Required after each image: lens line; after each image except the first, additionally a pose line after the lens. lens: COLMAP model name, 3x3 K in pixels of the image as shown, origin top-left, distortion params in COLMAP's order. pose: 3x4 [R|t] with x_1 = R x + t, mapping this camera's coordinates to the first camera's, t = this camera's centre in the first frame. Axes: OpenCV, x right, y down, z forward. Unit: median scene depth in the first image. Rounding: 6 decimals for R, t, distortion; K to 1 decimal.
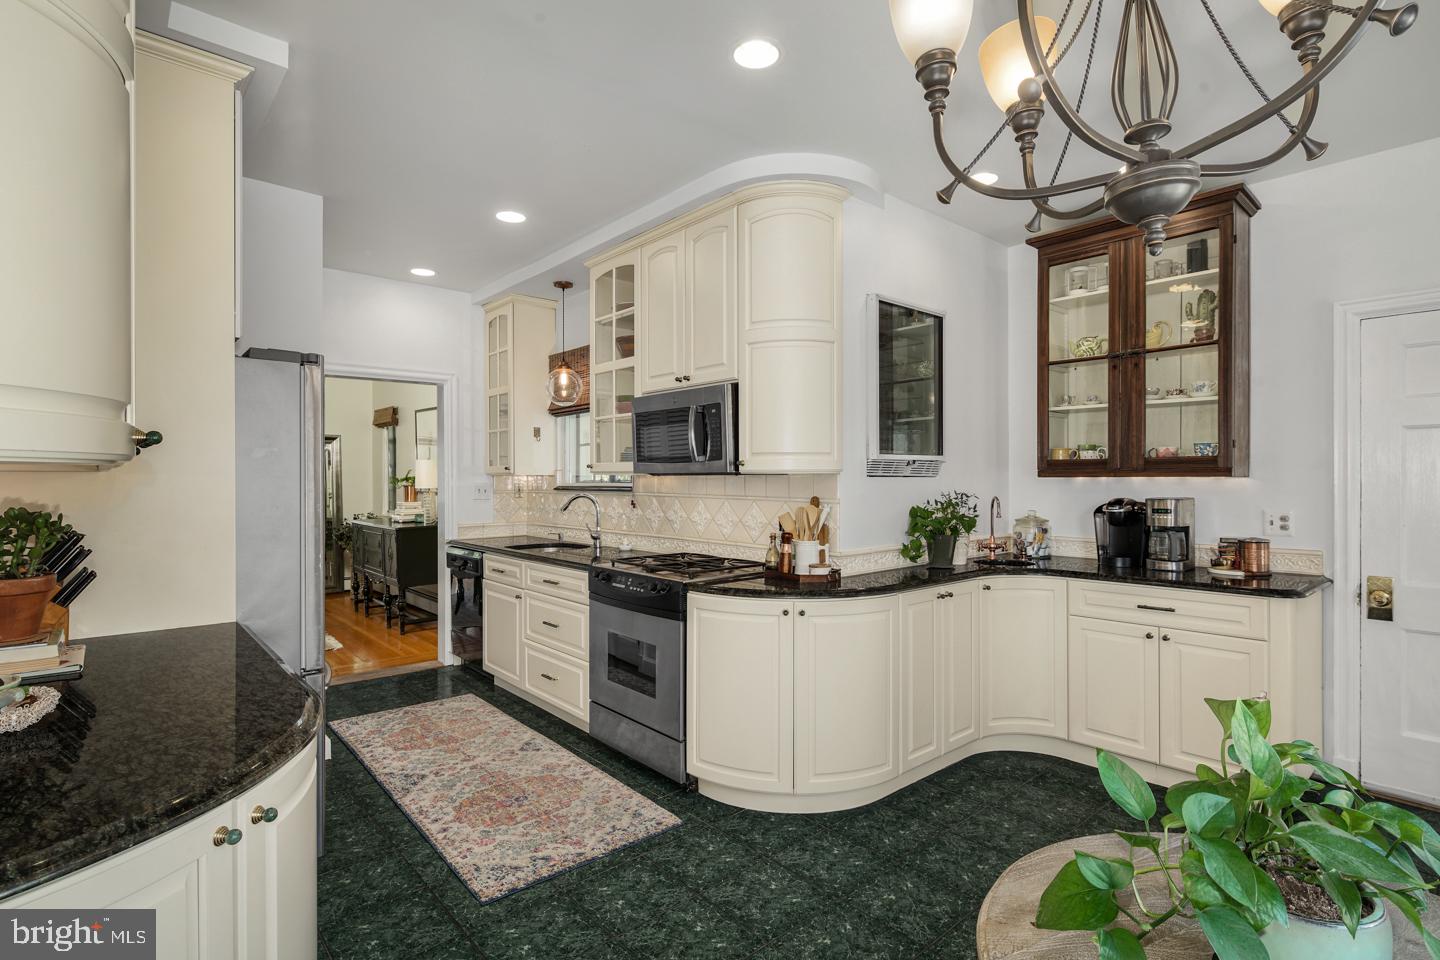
lens RADIAL K [[699.4, 0, 729.2], [0, 699.4, 473.2], [0, 0, 1]] dist [0.000956, -0.000201]
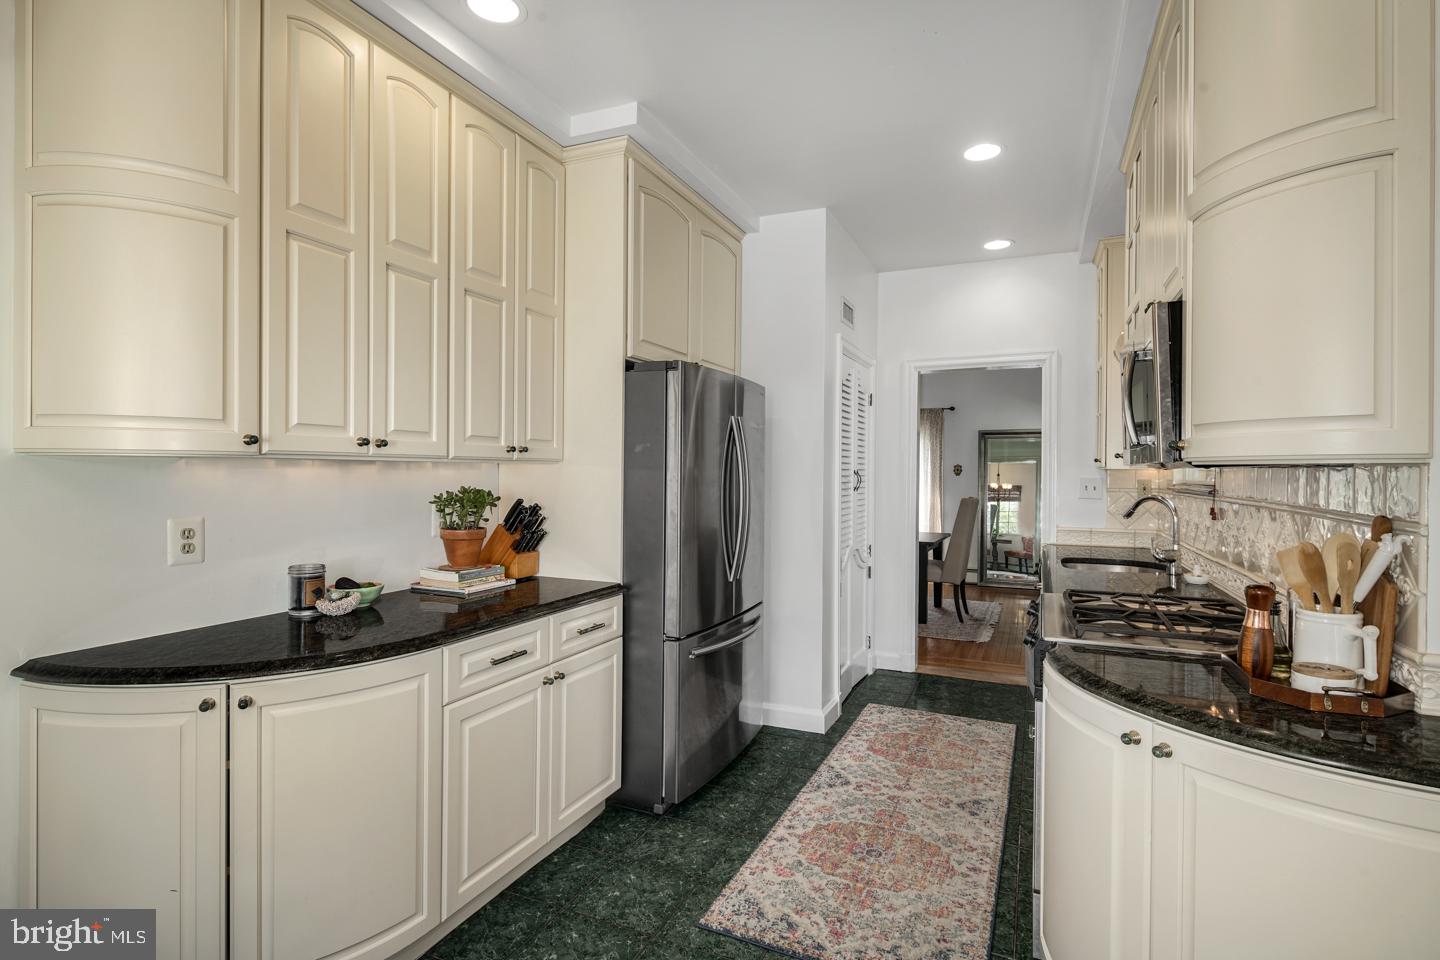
lens RADIAL K [[699.4, 0, 729.2], [0, 699.4, 473.2], [0, 0, 1]] dist [0.000956, -0.000201]
pose [[0.415927, 0.007031, -0.909371, 0.348925], [-0.001885, 0.999975, 0.006869, 0.004326], [0.909396, -0.001143, 0.415929, 0.443242]]
